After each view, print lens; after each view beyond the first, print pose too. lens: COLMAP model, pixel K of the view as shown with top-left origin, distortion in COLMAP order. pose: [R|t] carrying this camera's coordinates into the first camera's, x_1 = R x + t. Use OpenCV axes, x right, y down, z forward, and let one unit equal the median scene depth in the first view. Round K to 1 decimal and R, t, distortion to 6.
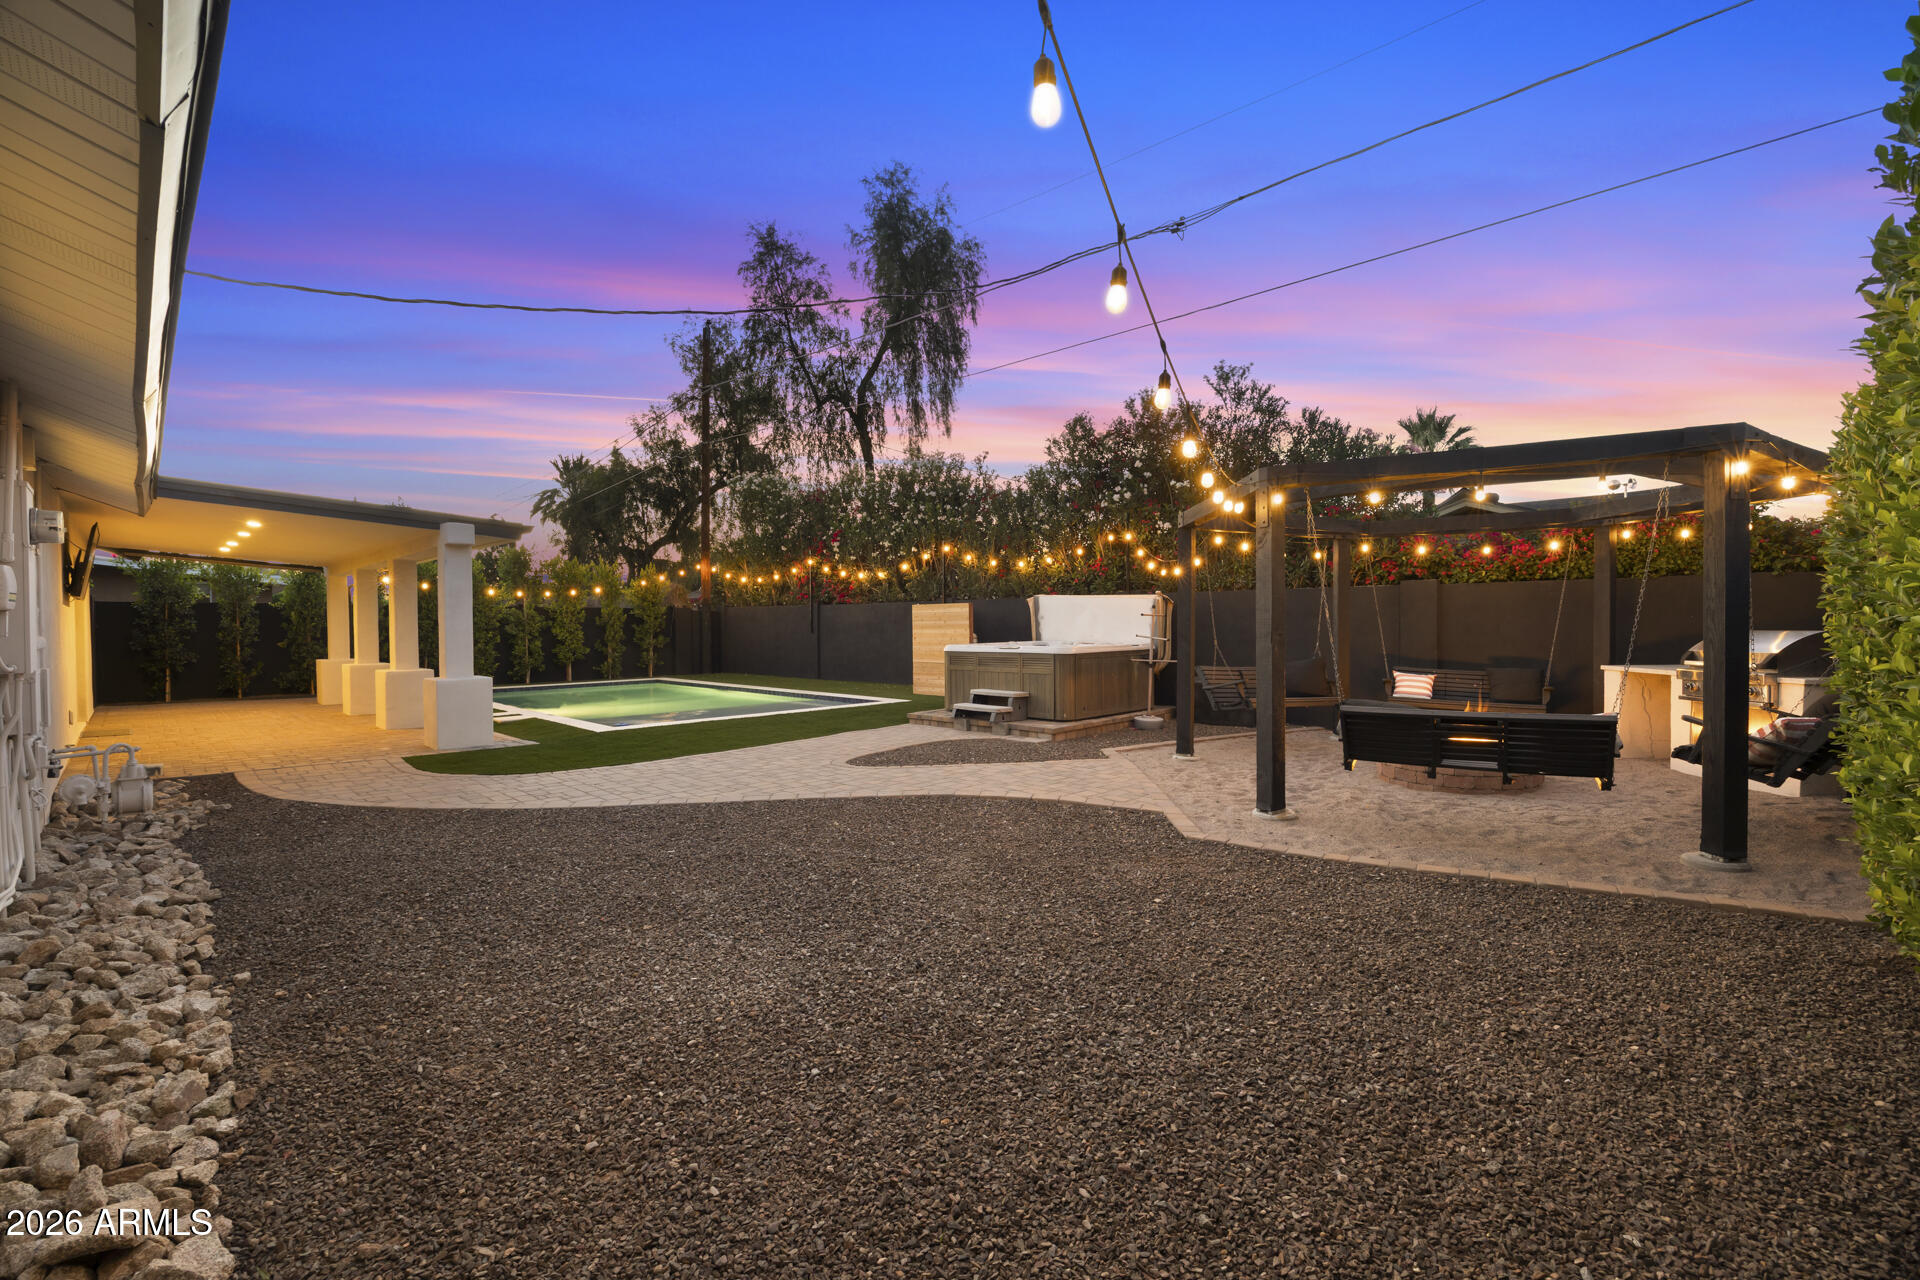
lens RADIAL K [[851.5, 0, 943.1], [0, 851.5, 656.7], [0, 0, 1]] dist [-0.018245, -0.001133]
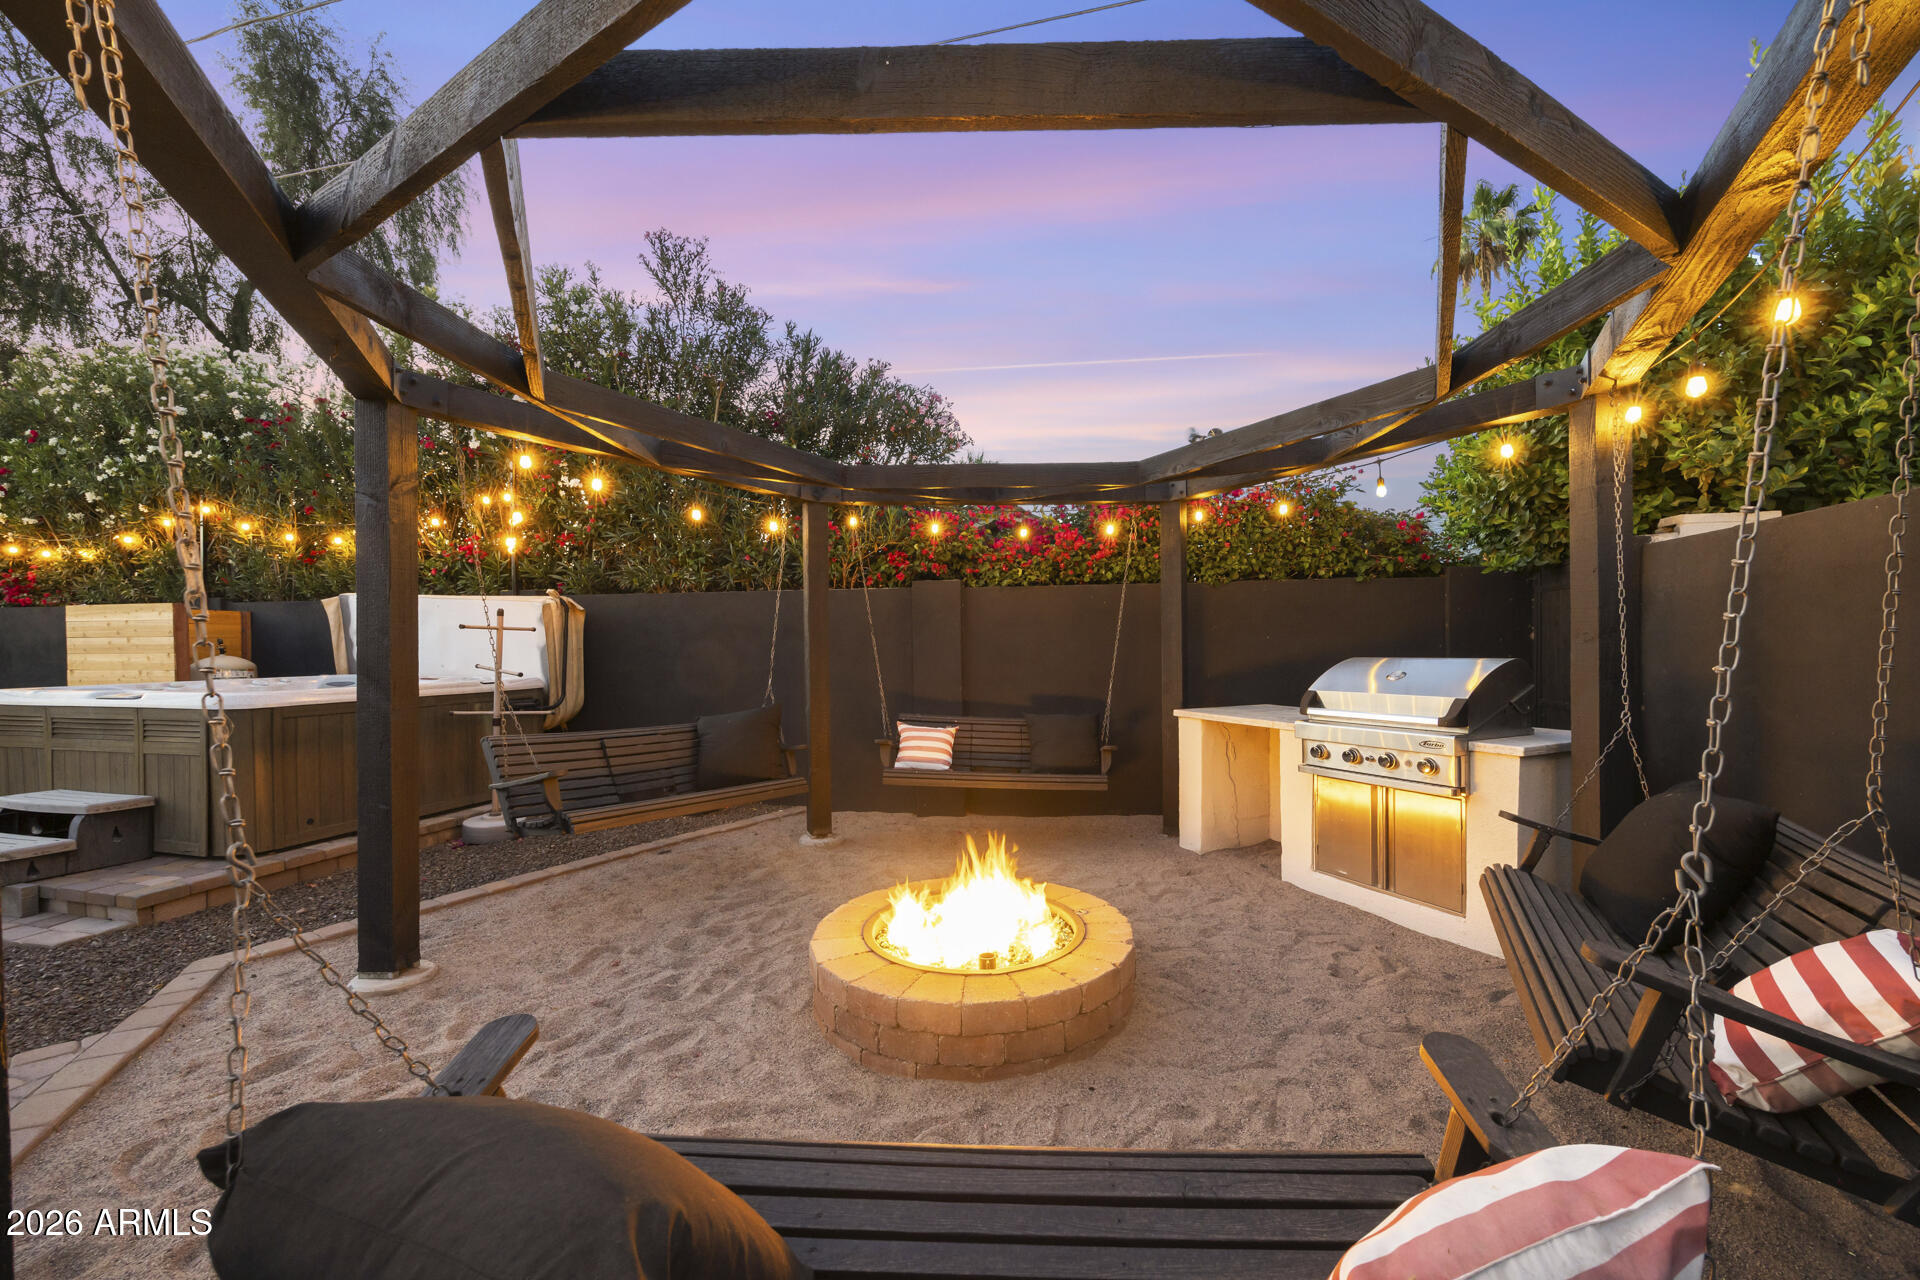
lens RADIAL K [[742.3, 0, 956.3], [0, 742.3, 644.7], [0, 0, 1]] dist [0.003018, -0.000422]
pose [[0.891084, 0.004078, 0.453820, 0.302961], [0.013808, 0.999253, -0.036091, -0.018217], [-0.453629, 0.038426, 0.890362, 0.462864]]
